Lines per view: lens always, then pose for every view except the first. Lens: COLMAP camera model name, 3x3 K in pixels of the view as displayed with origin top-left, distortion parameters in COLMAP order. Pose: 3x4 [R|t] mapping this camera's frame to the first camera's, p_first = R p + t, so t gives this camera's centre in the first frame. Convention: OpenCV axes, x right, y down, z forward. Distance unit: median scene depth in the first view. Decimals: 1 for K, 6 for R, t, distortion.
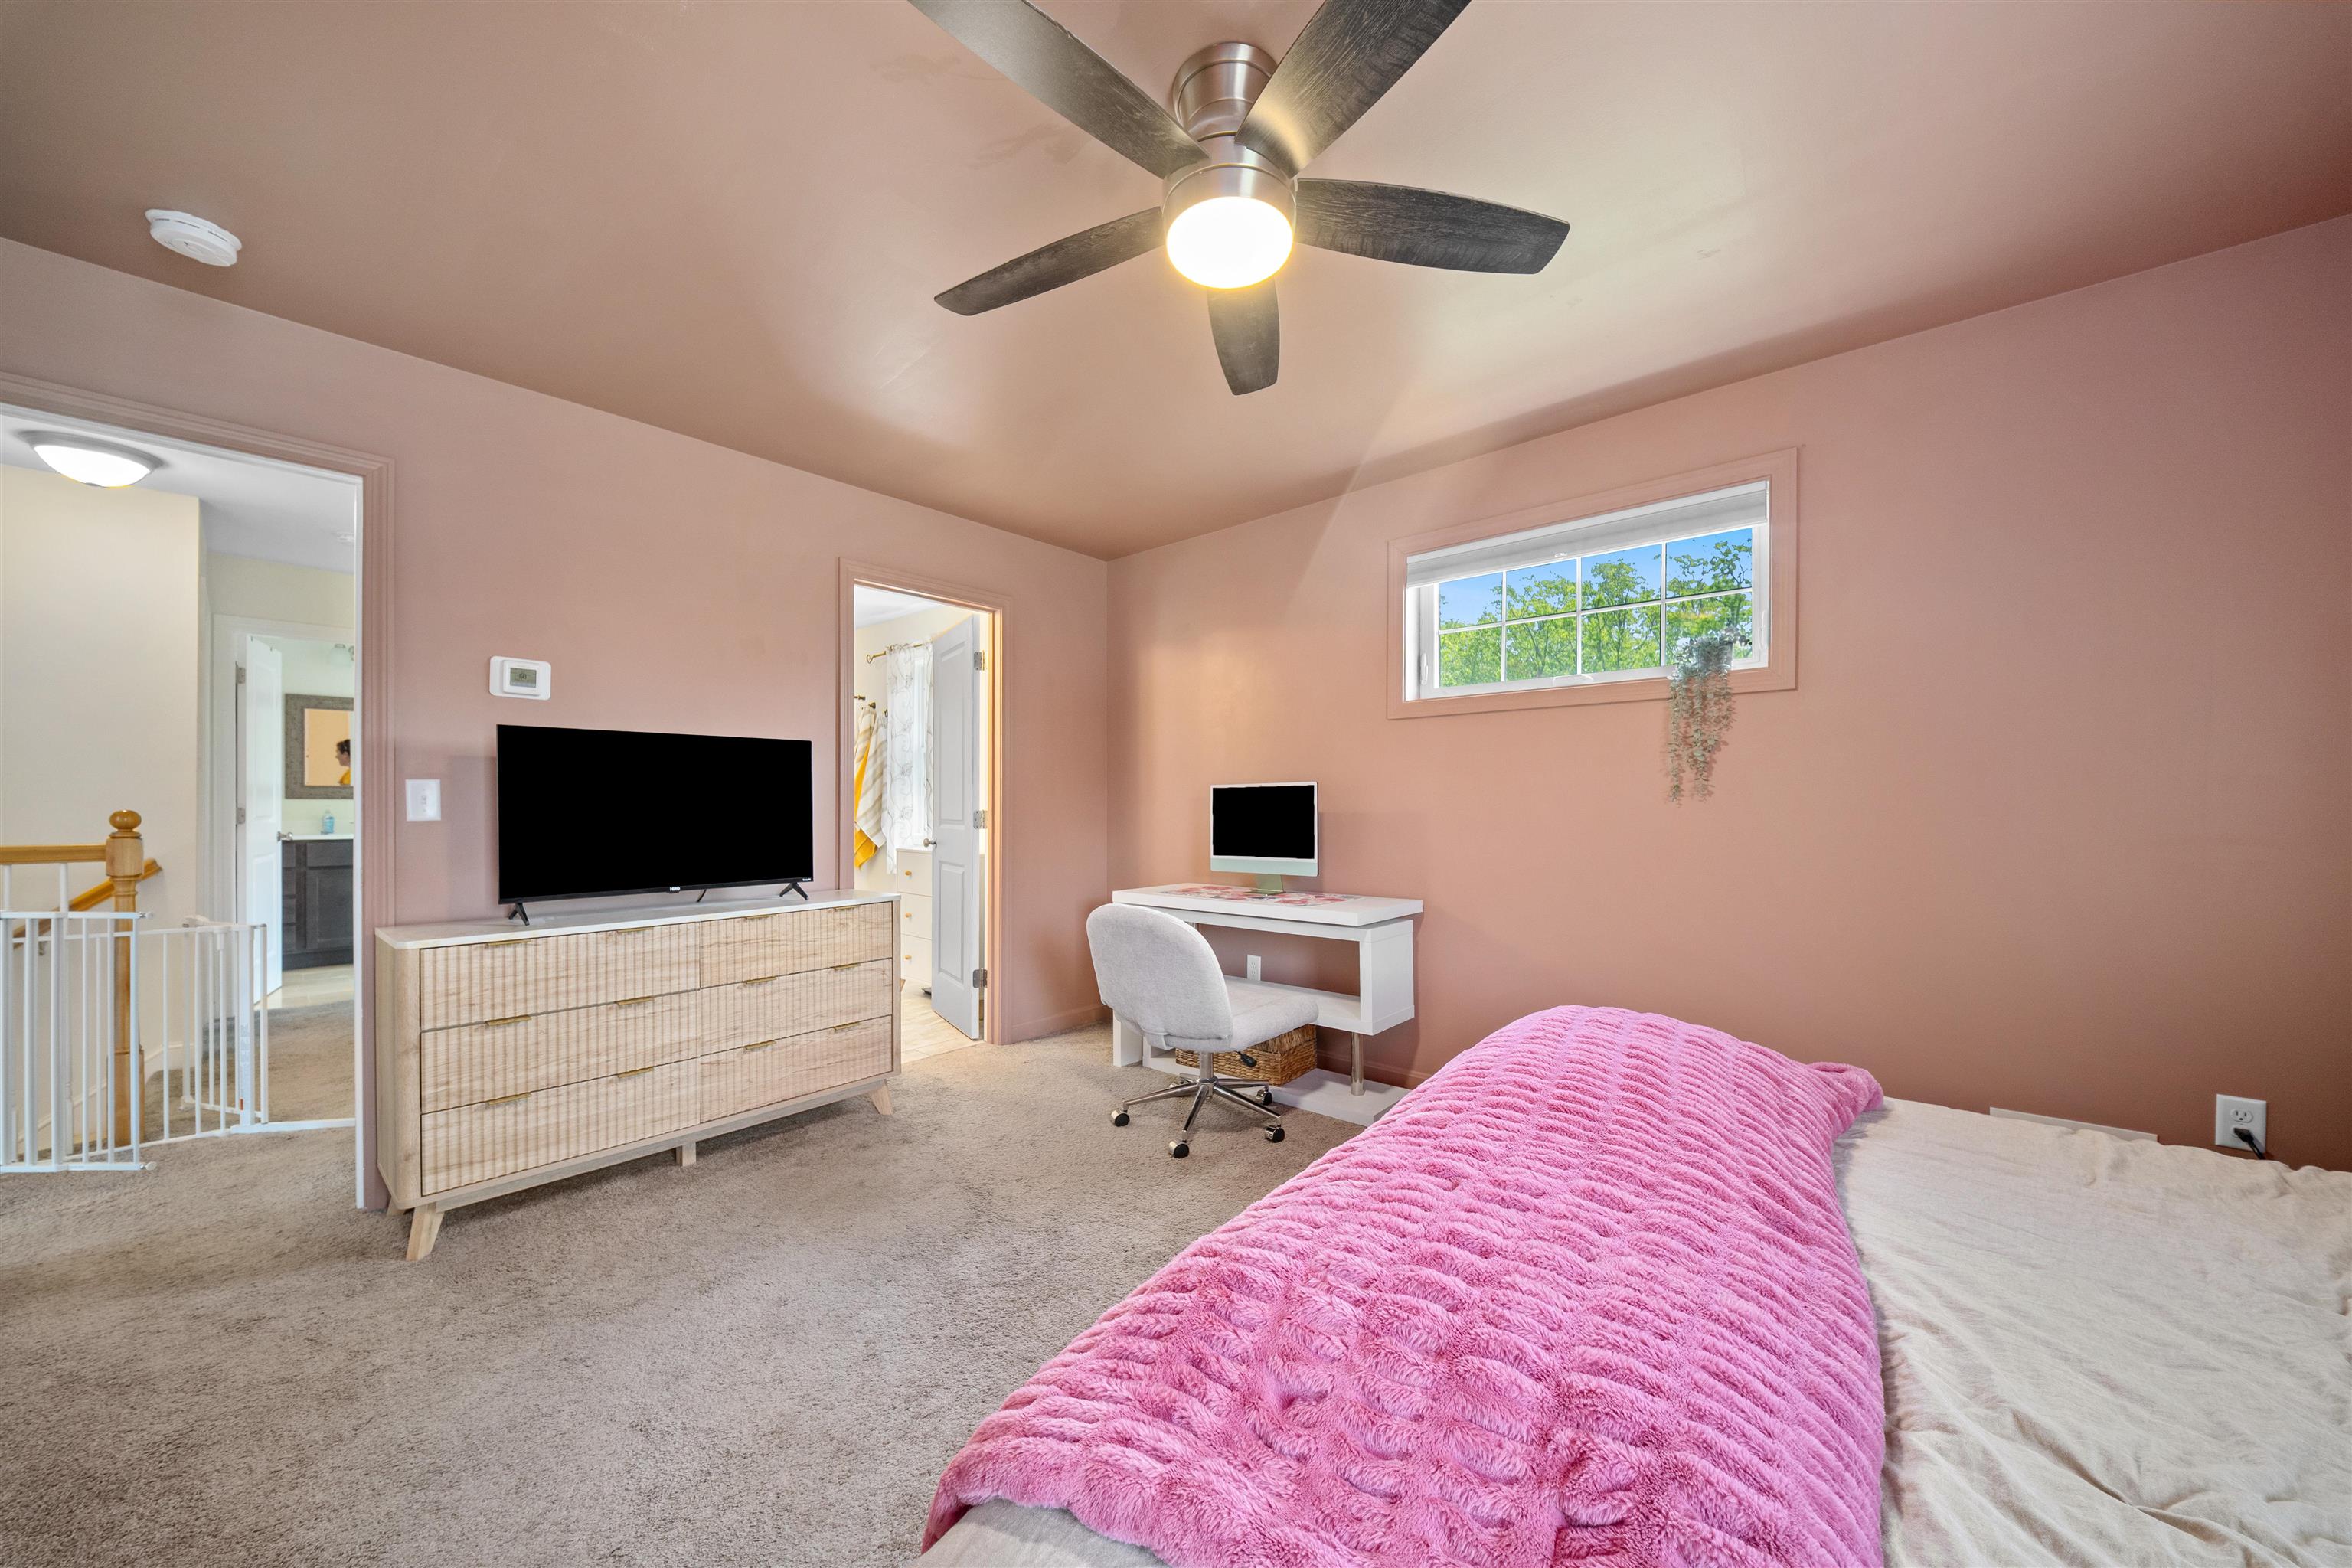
lens RADIAL K [[829.0, 0, 1189.8], [0, 829.0, 808.9], [0, 0, 1]] dist [0.000402, -0.006368]
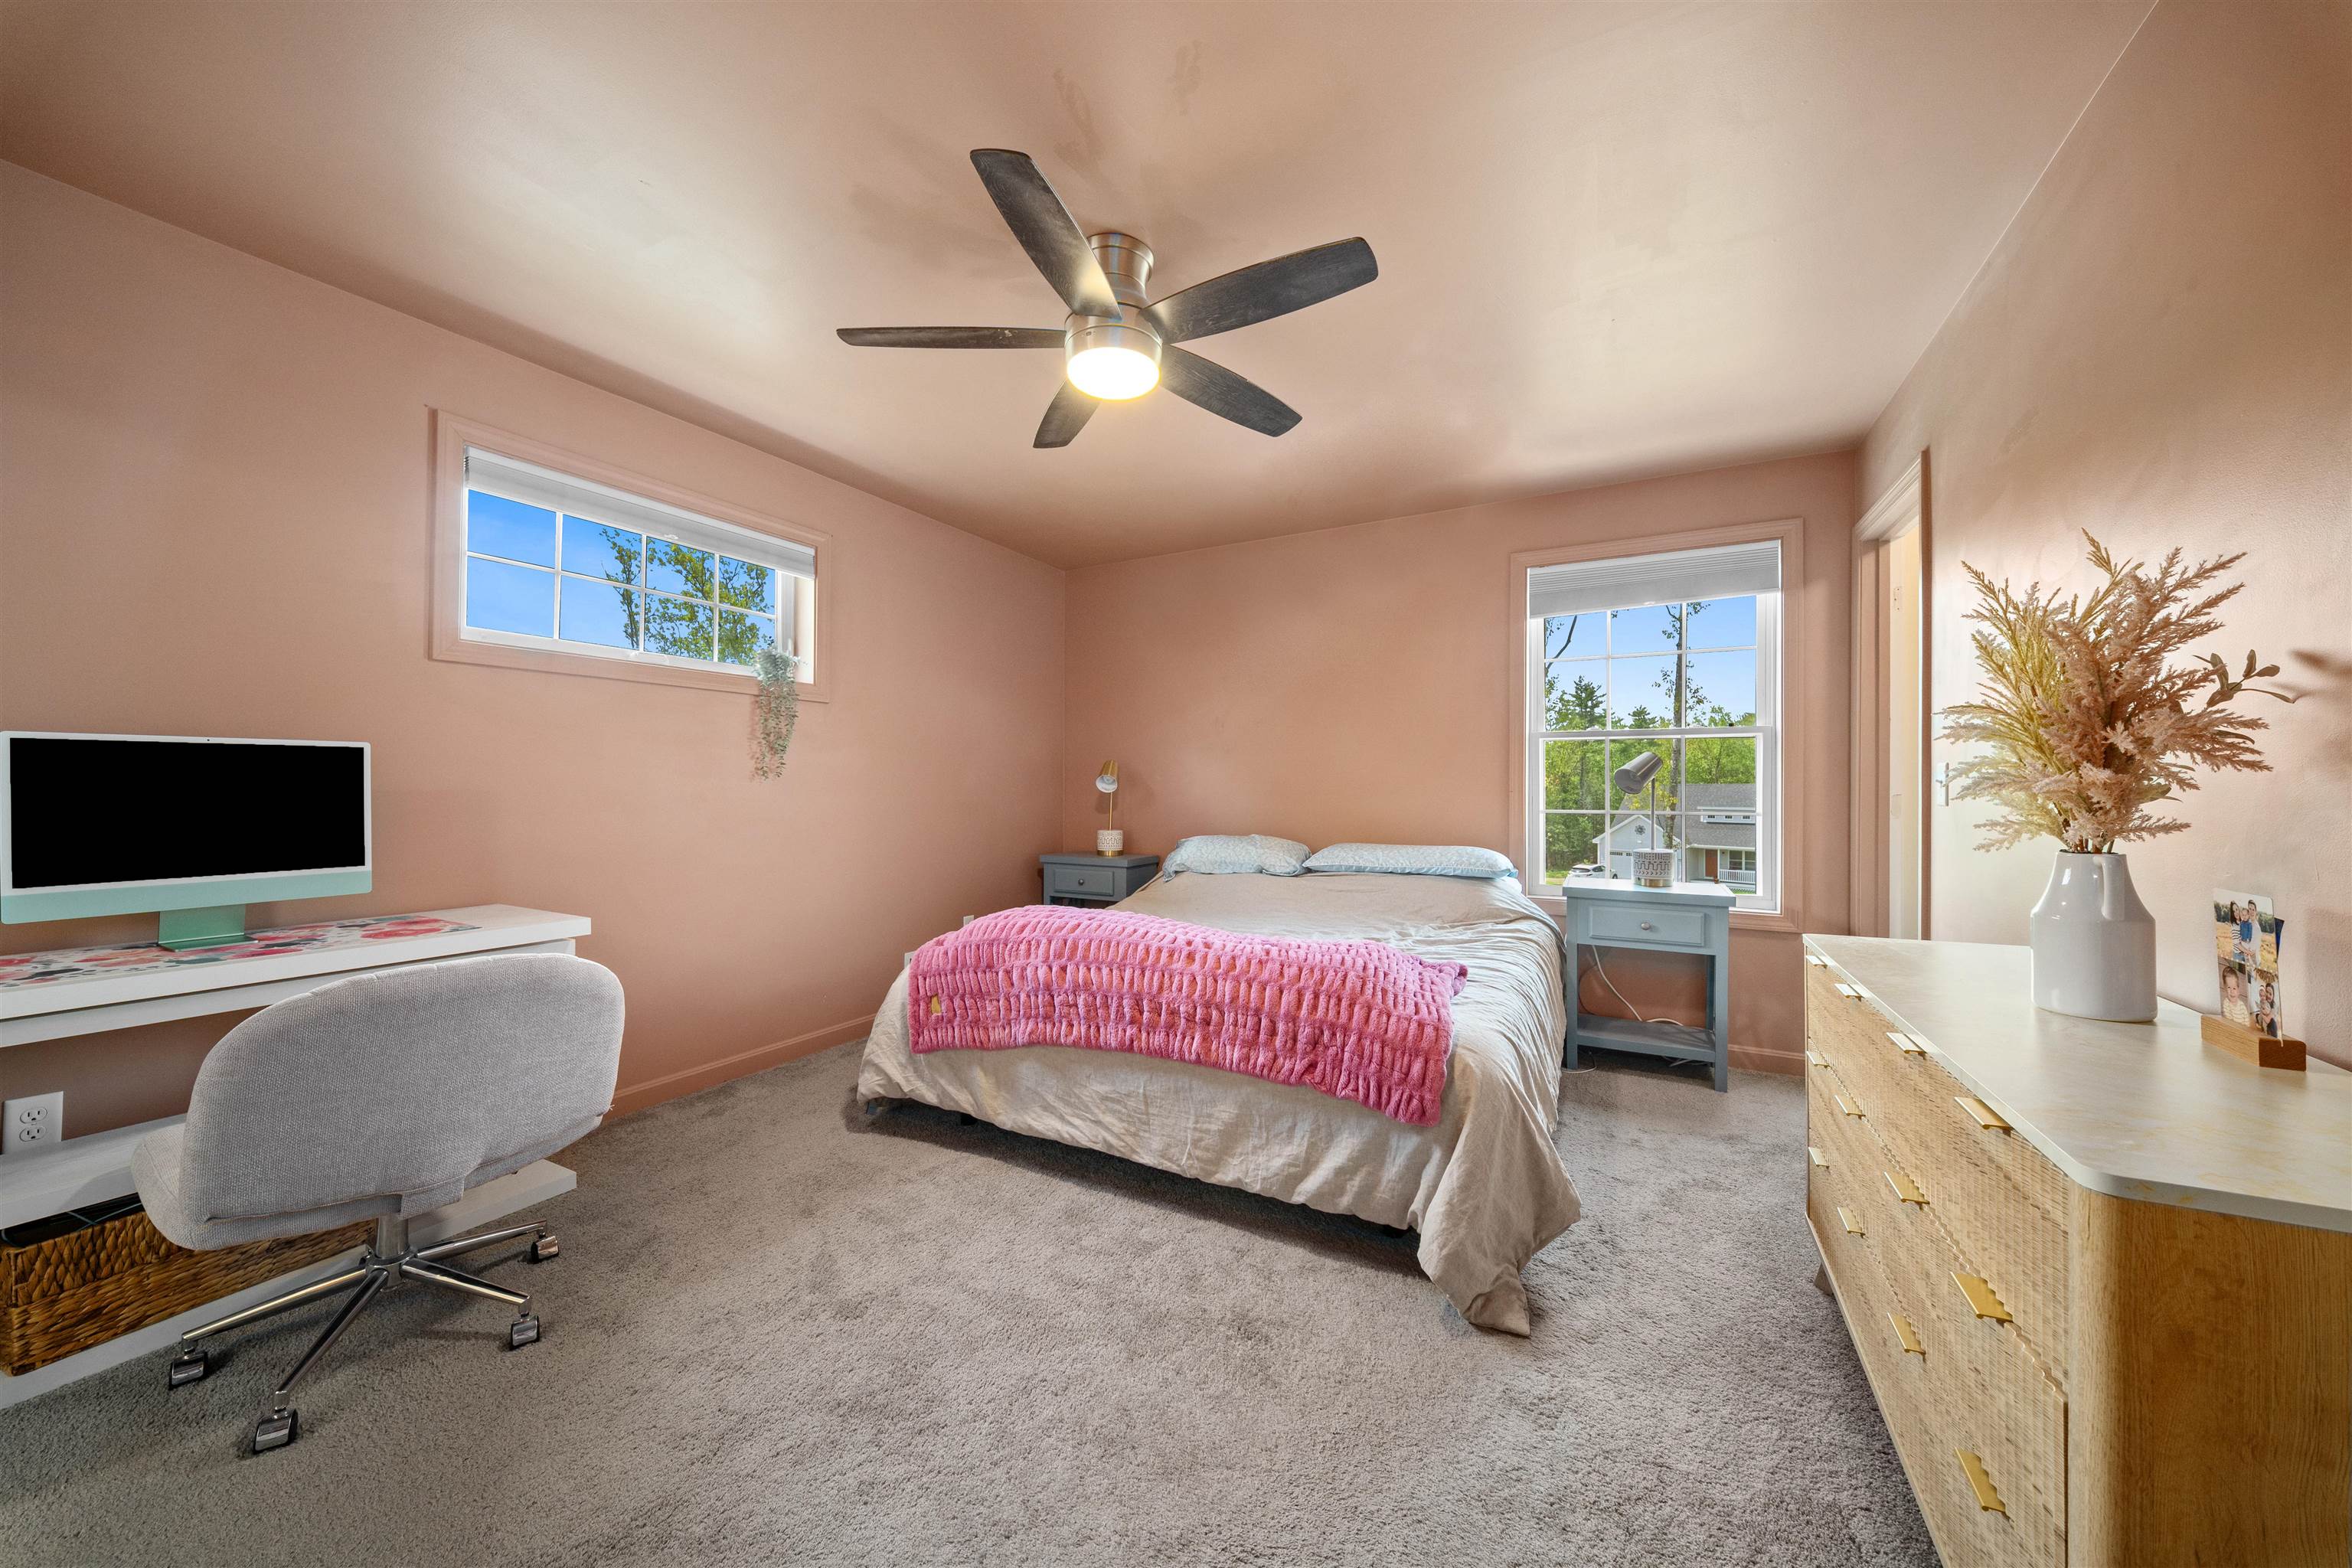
lens RADIAL K [[819.0, 0, 1177.1], [0, 819.0, 782.5], [0, 0, 1]] dist [-0.011025, -0.000024]
pose [[-0.186540, 0.008147, 0.982414, -0.567621], [0.002894, 0.999966, -0.007743, 0.004545], [-0.982443, 0.001399, -0.186557, 0.511846]]
